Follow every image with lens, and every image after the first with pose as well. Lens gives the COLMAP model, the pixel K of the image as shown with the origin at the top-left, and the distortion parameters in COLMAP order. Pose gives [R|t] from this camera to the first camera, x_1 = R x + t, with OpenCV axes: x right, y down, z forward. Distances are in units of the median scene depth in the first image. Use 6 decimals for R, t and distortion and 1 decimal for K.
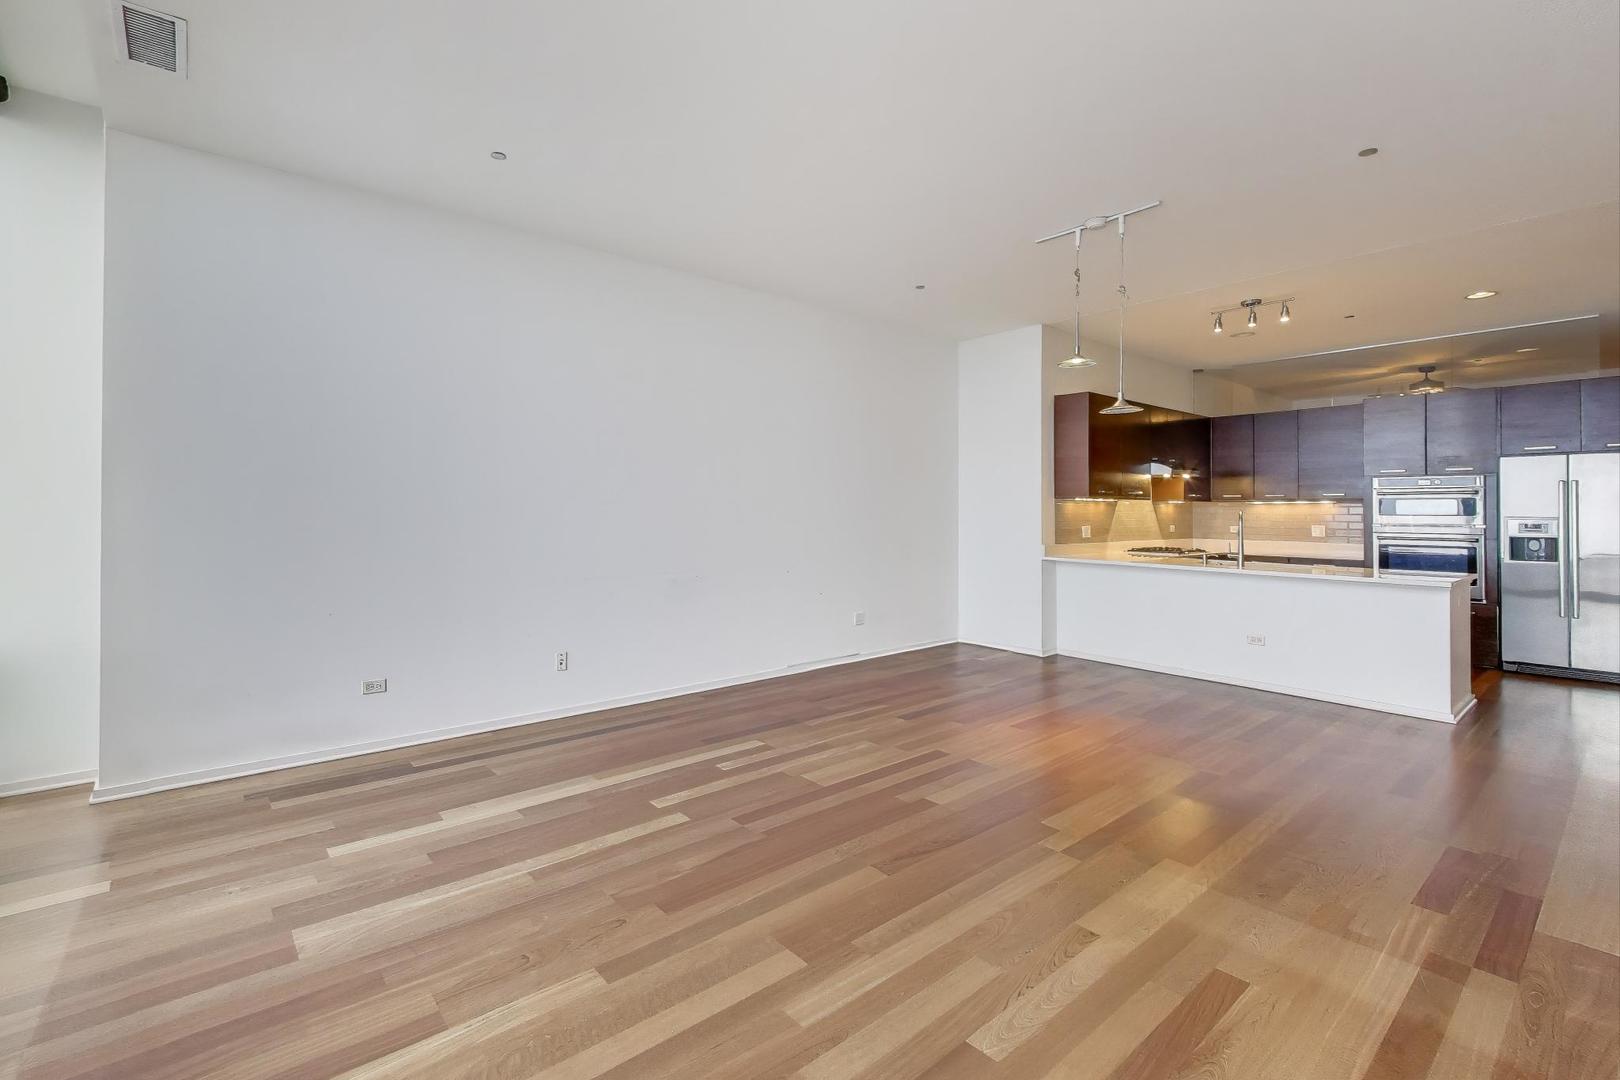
lens RADIAL K [[715.2, 0, 761.1], [0, 715.2, 501.9], [0, 0, 1]] dist [-0.001720, -0.000347]
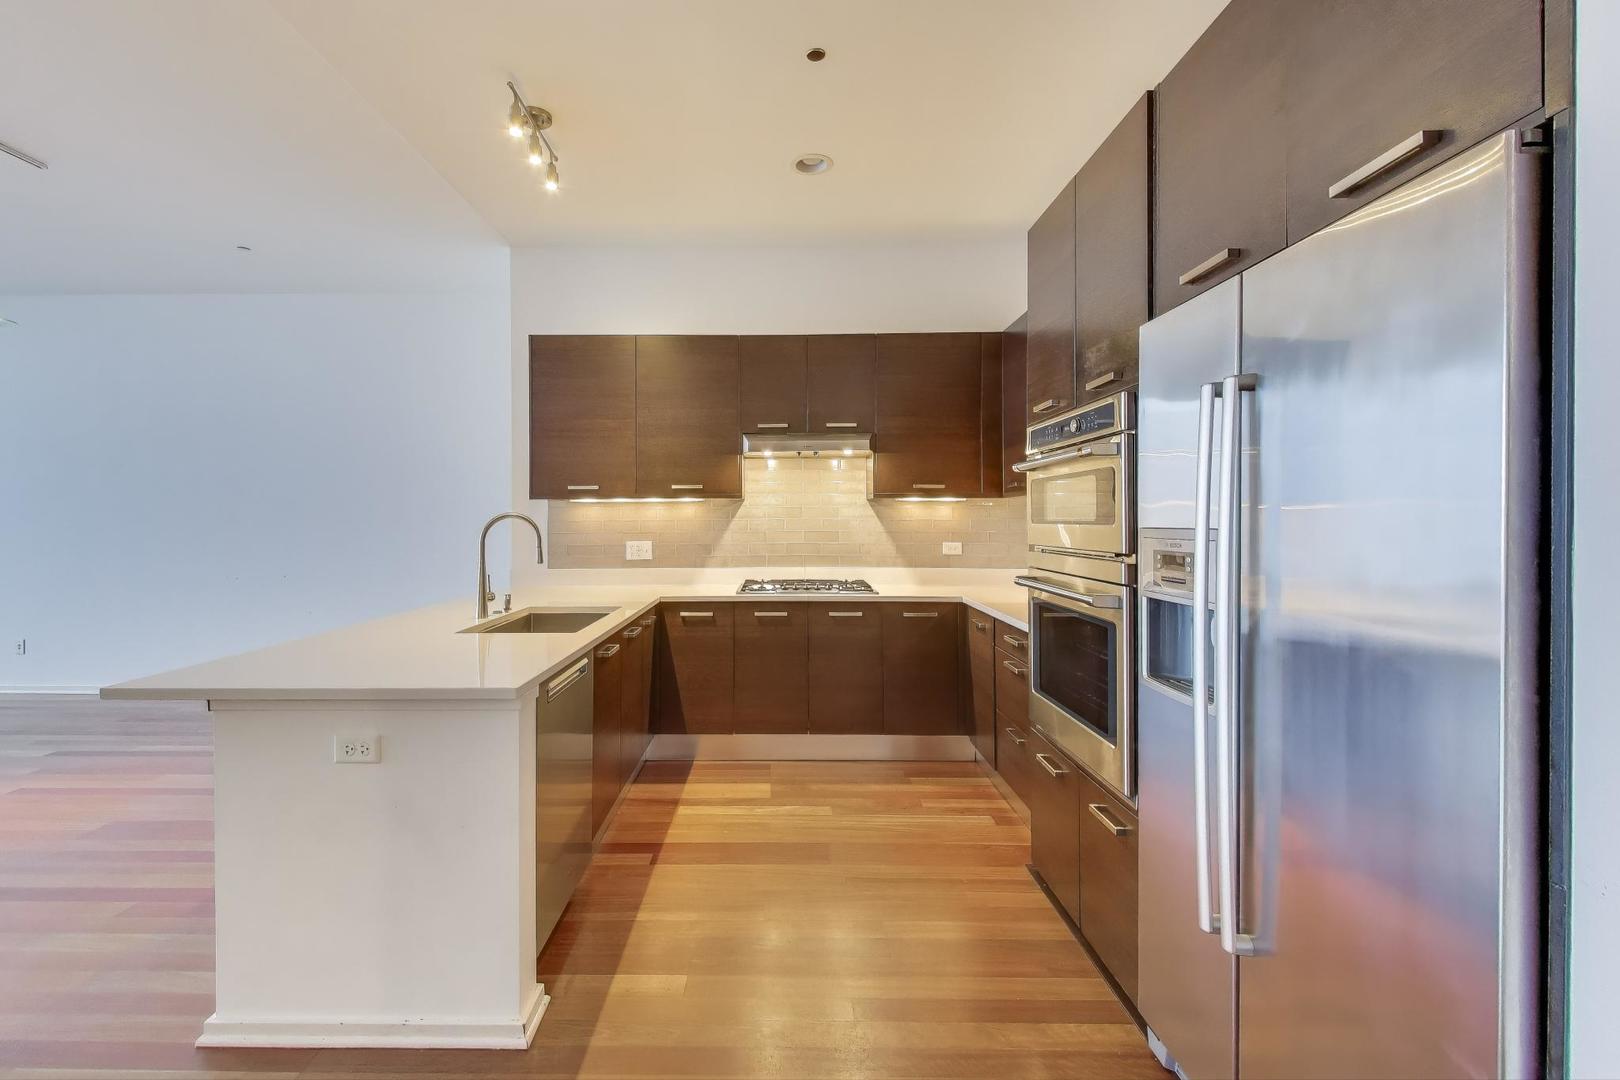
lens RADIAL K [[715.2, 0, 761.1], [0, 715.2, 501.9], [0, 0, 1]] dist [-0.001720, -0.000347]
pose [[0.761173, -0.024653, -0.648080, 1.111125], [0.015839, 0.999686, -0.019425, 0.014123], [0.648356, 0.004521, 0.761324, 0.664783]]
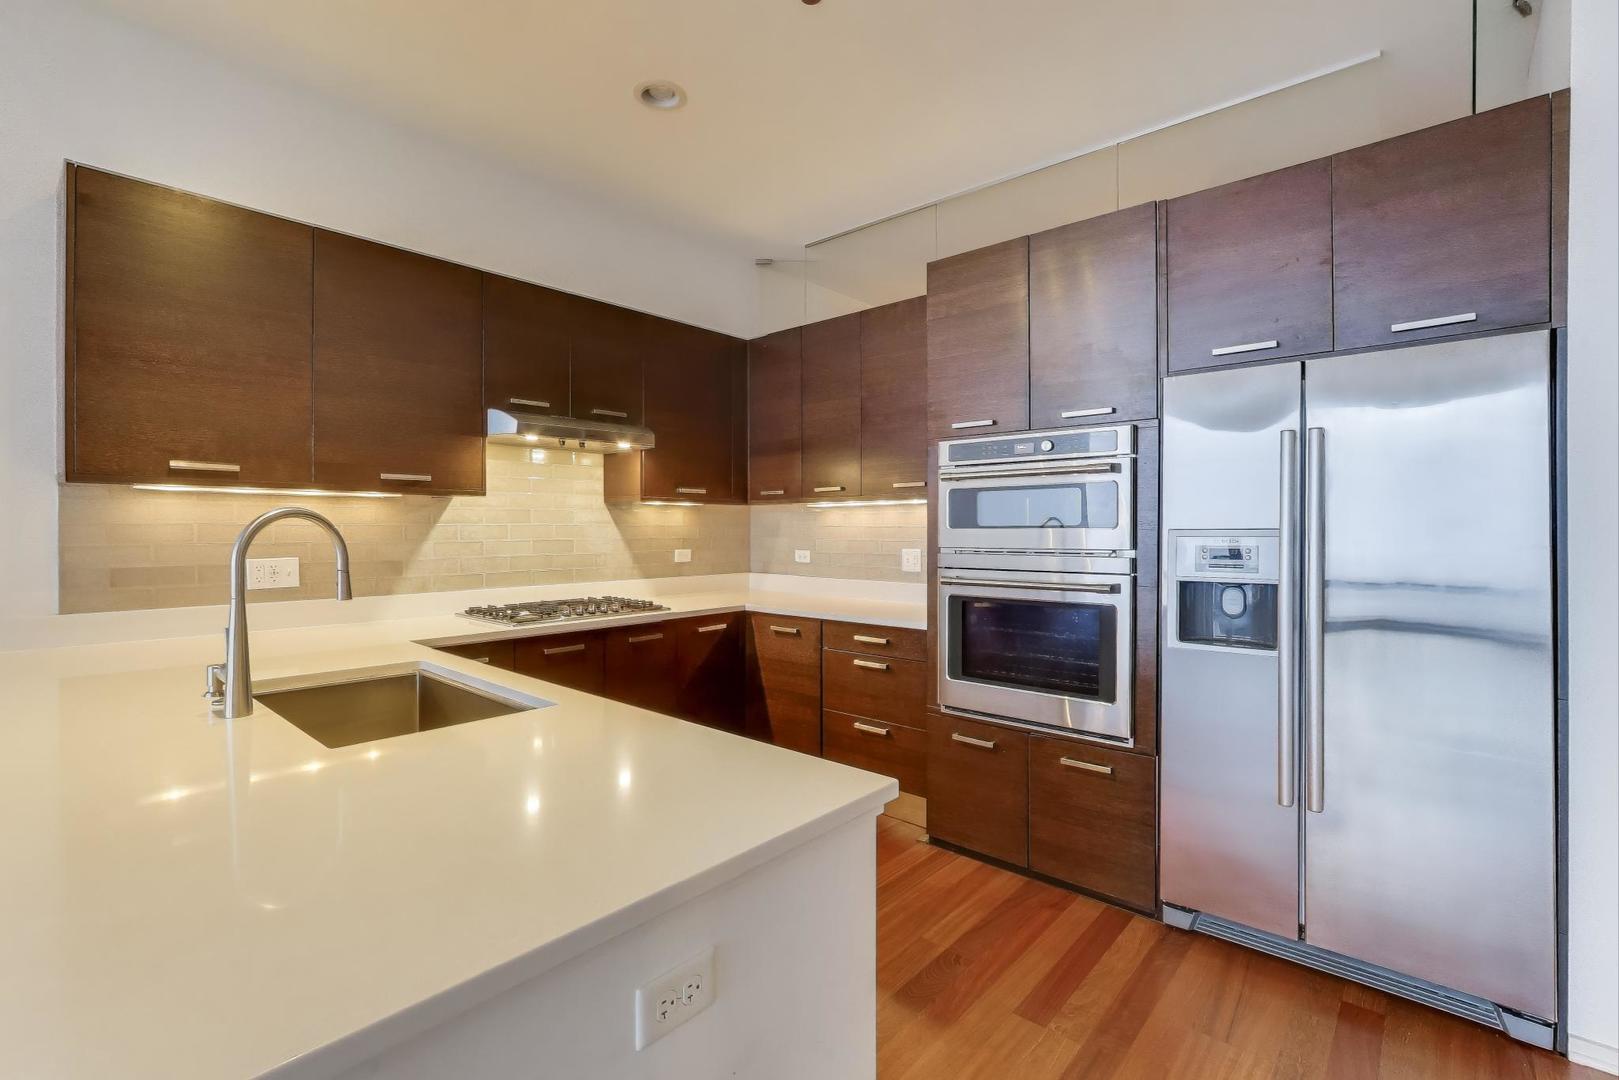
lens RADIAL K [[732.5, 0, 781.9], [0, 732.5, 525.1], [0, 0, 1]] dist [-0.003376, -0.000227]
pose [[0.987956, -0.007176, 0.154569, 0.767048], [0.005463, 0.999919, 0.011502, 0.012781], [-0.154639, -0.010519, 0.987915, 0.634864]]
